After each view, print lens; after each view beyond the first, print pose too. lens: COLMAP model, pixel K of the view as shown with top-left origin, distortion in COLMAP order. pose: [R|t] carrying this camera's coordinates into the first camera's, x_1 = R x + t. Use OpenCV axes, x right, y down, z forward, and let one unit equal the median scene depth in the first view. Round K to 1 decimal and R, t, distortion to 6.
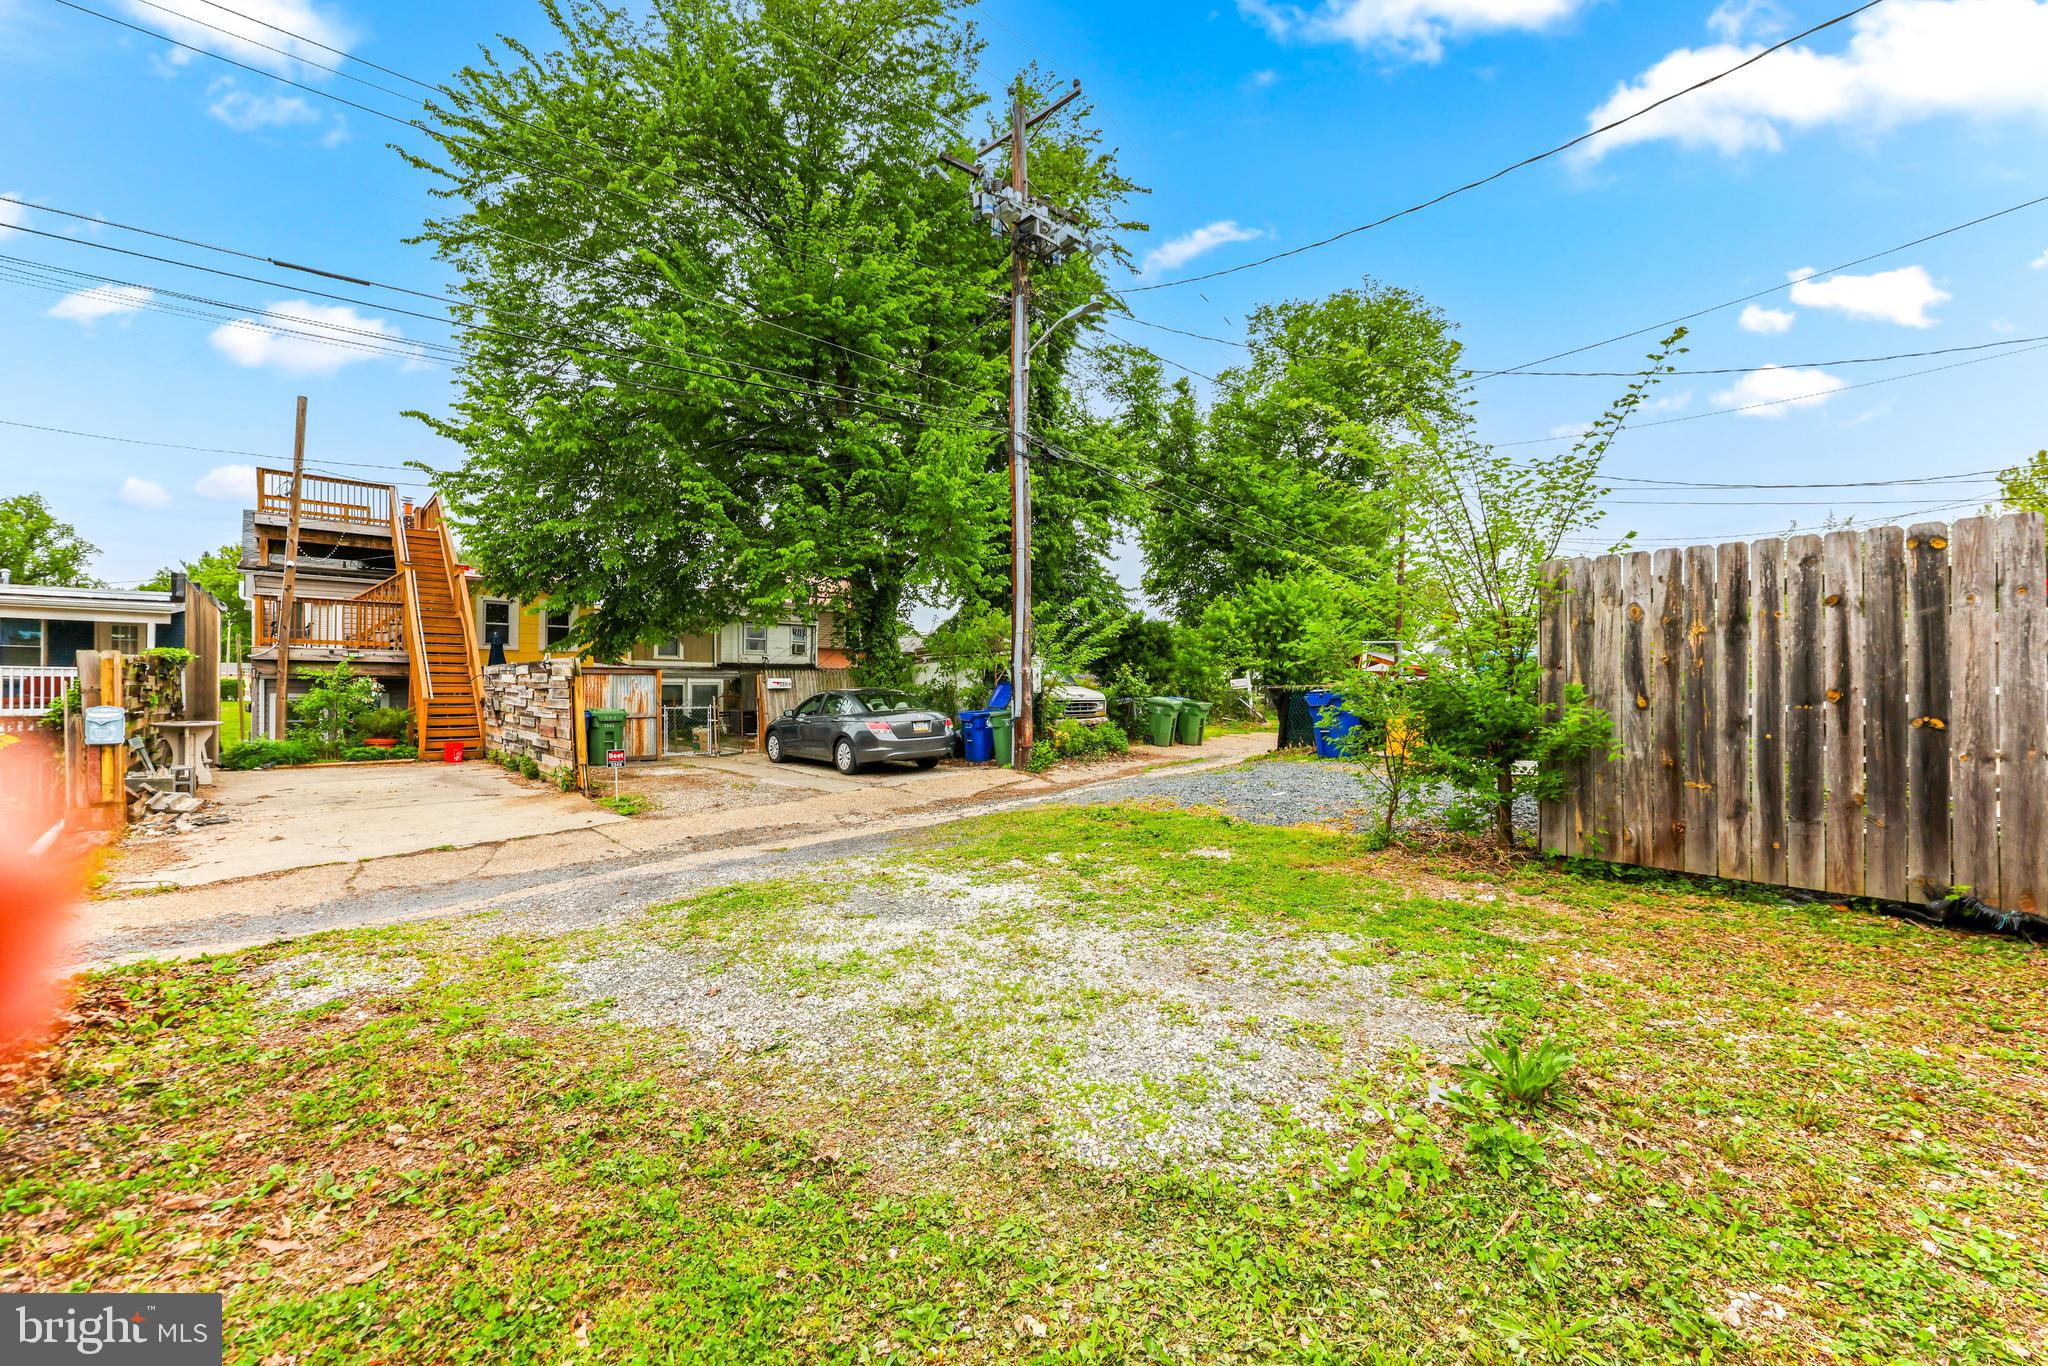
lens RADIAL K [[848.4, 0, 1055.4], [0, 848.4, 698.1], [0, 0, 1]] dist [-0.002605, -0.000157]
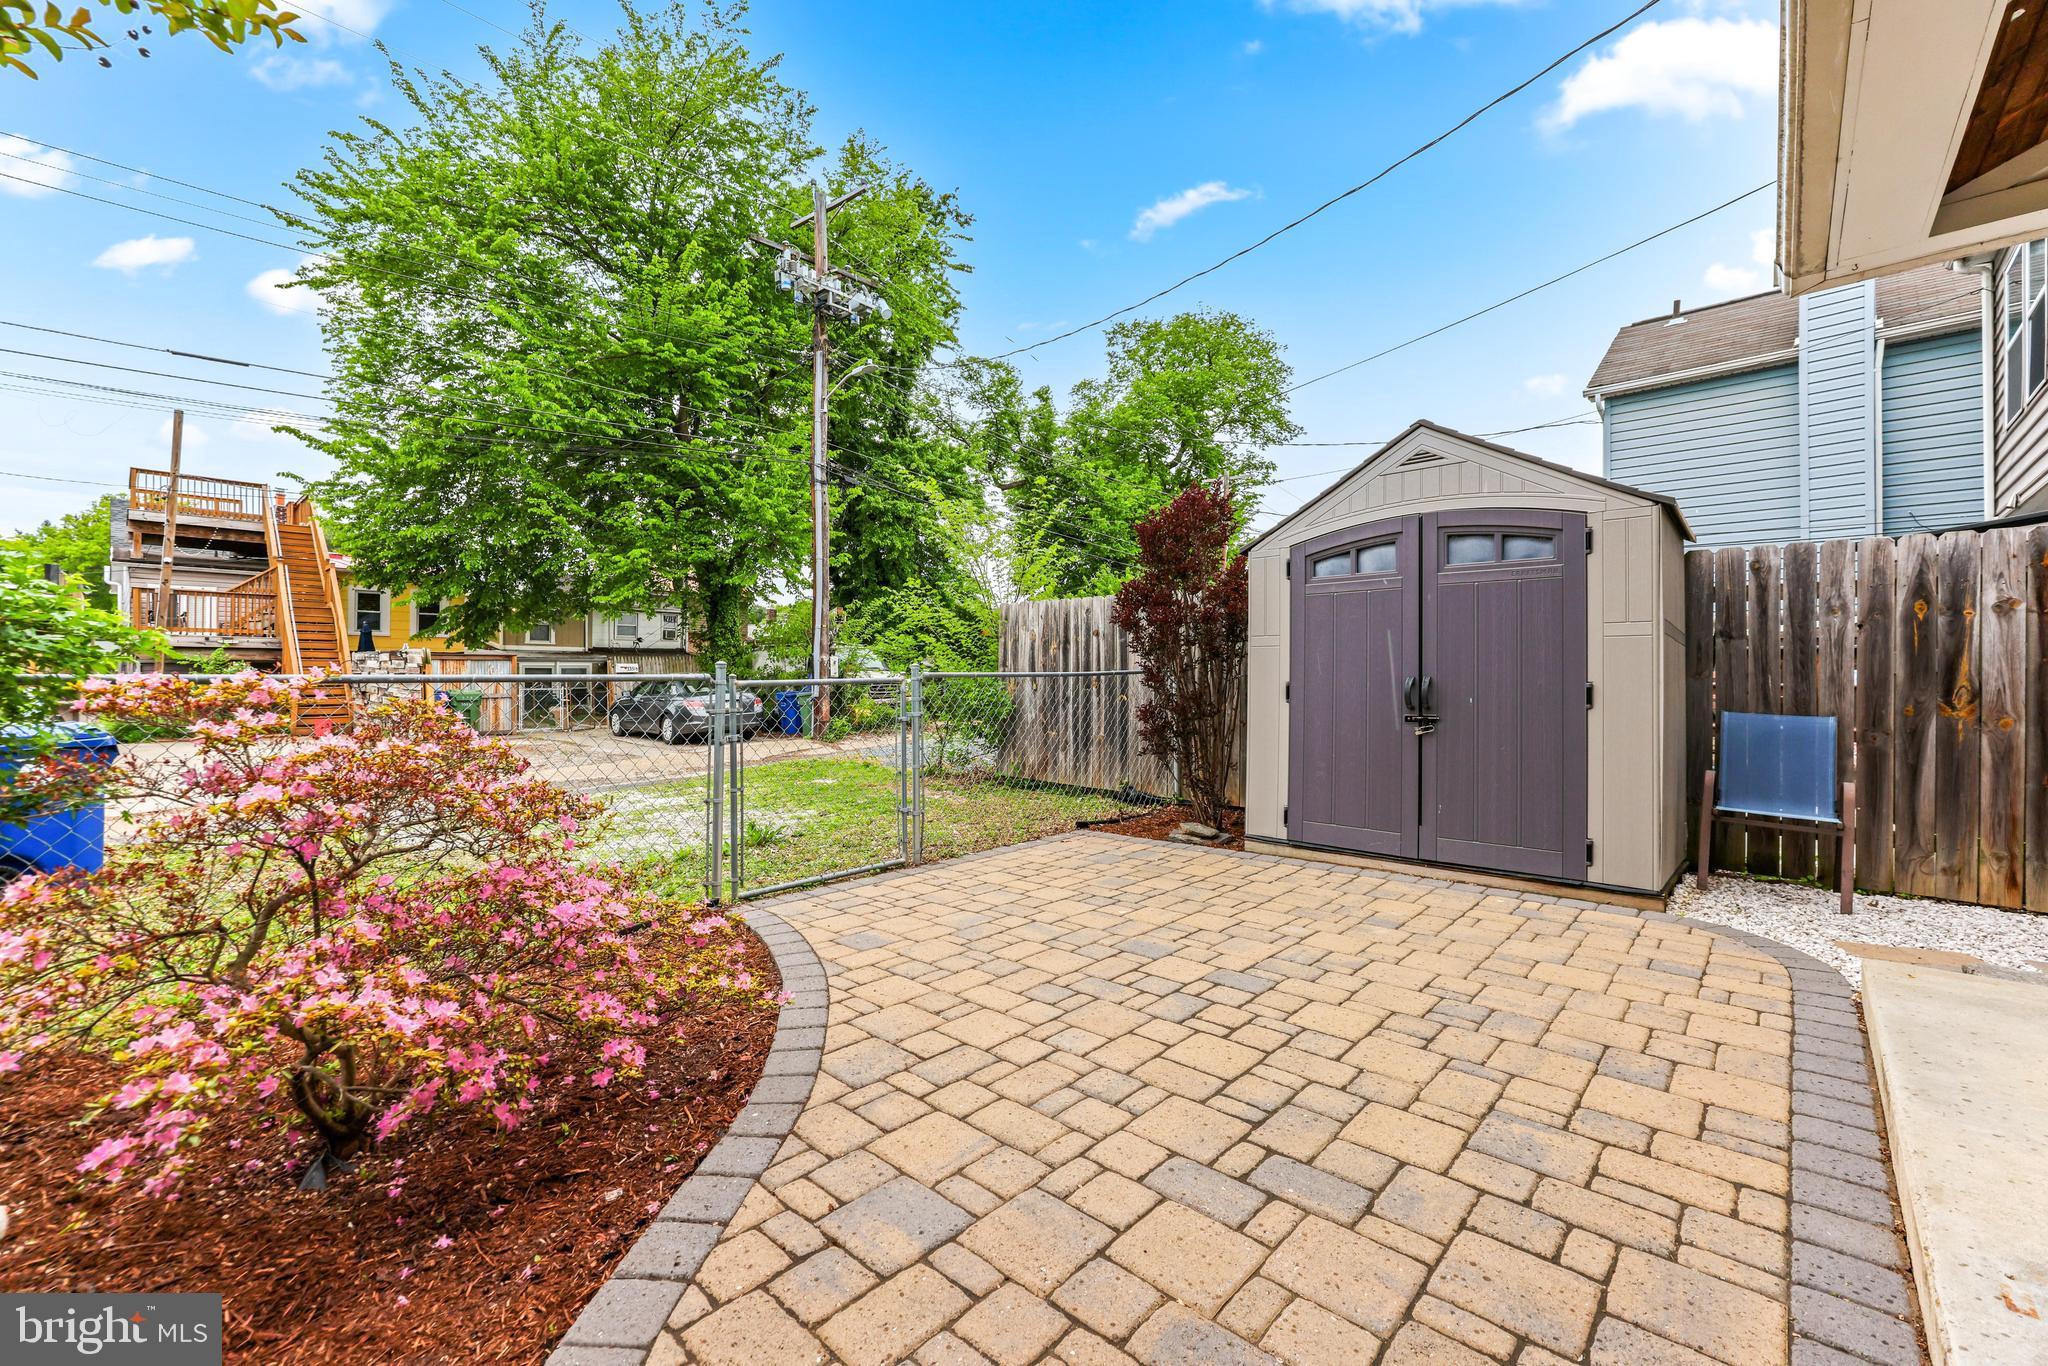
lens RADIAL K [[820.6, 0, 1024.0], [0, 820.6, 683.0], [0, 0, 1]] dist [0.000277, -0.000278]
pose [[0.996548, 0.001422, 0.083002, 0.117313], [-0.001739, 0.999991, 0.003748, -0.002085], [-0.082996, -0.003879, 0.996542, -0.152799]]
